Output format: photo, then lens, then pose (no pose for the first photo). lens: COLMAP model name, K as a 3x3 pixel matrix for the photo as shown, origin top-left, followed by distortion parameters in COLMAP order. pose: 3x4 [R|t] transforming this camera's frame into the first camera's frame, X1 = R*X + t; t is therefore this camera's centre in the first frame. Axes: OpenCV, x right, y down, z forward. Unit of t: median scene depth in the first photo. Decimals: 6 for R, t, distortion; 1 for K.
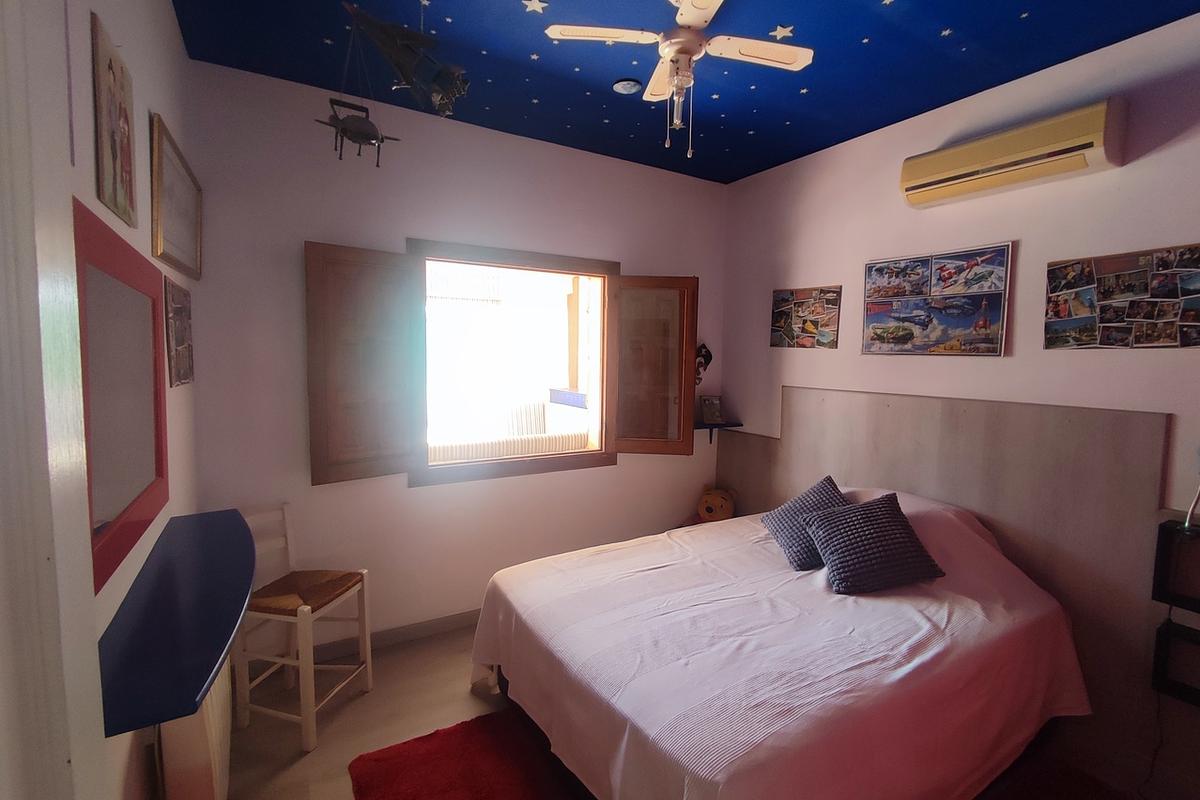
lens RADIAL K [[549.6, 0, 604.6], [0, 549.6, 393.5], [0, 0, 1]] dist [-0.002554, -0.004859]
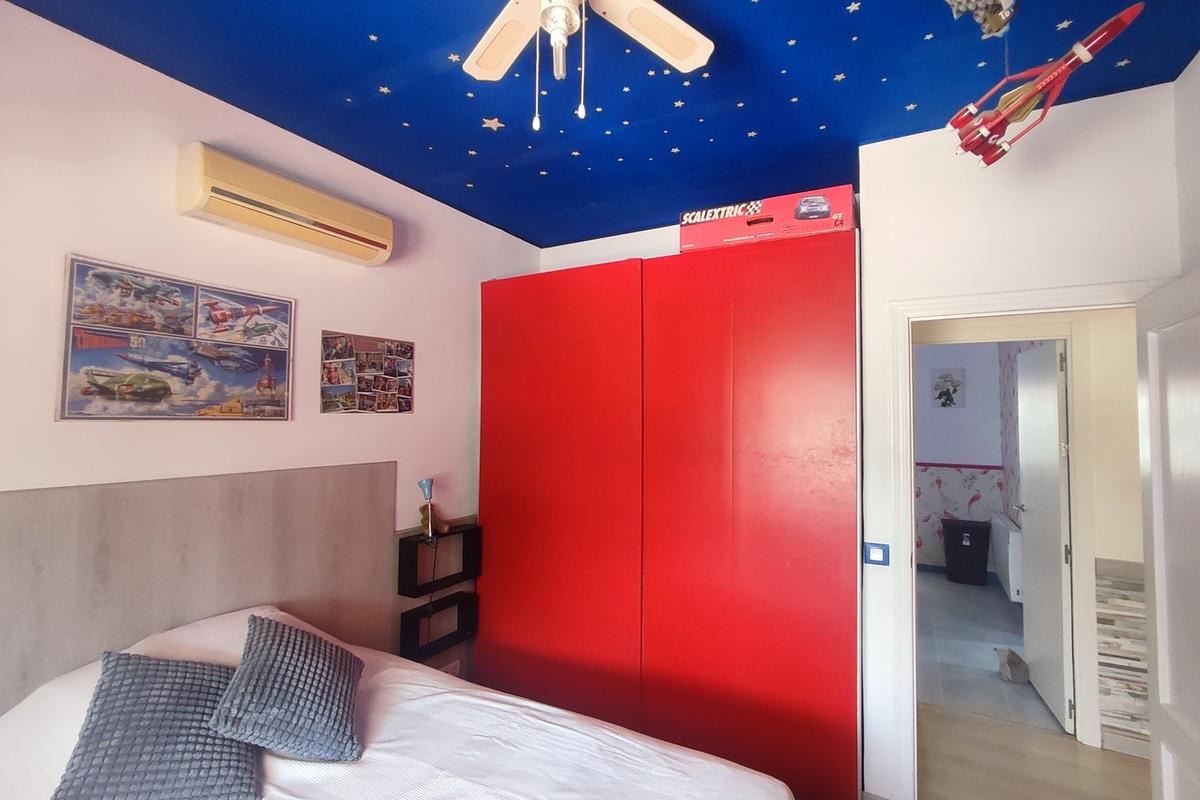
lens RADIAL K [[549.6, 0, 606.5], [0, 549.6, 396.8], [0, 0, 1]] dist [-0.002554, -0.004859]
pose [[-0.501589, 0.019174, 0.864893, -0.327775], [0.050782, 0.998683, 0.007311, -0.083675], [-0.863614, 0.047588, -0.501902, 0.961745]]
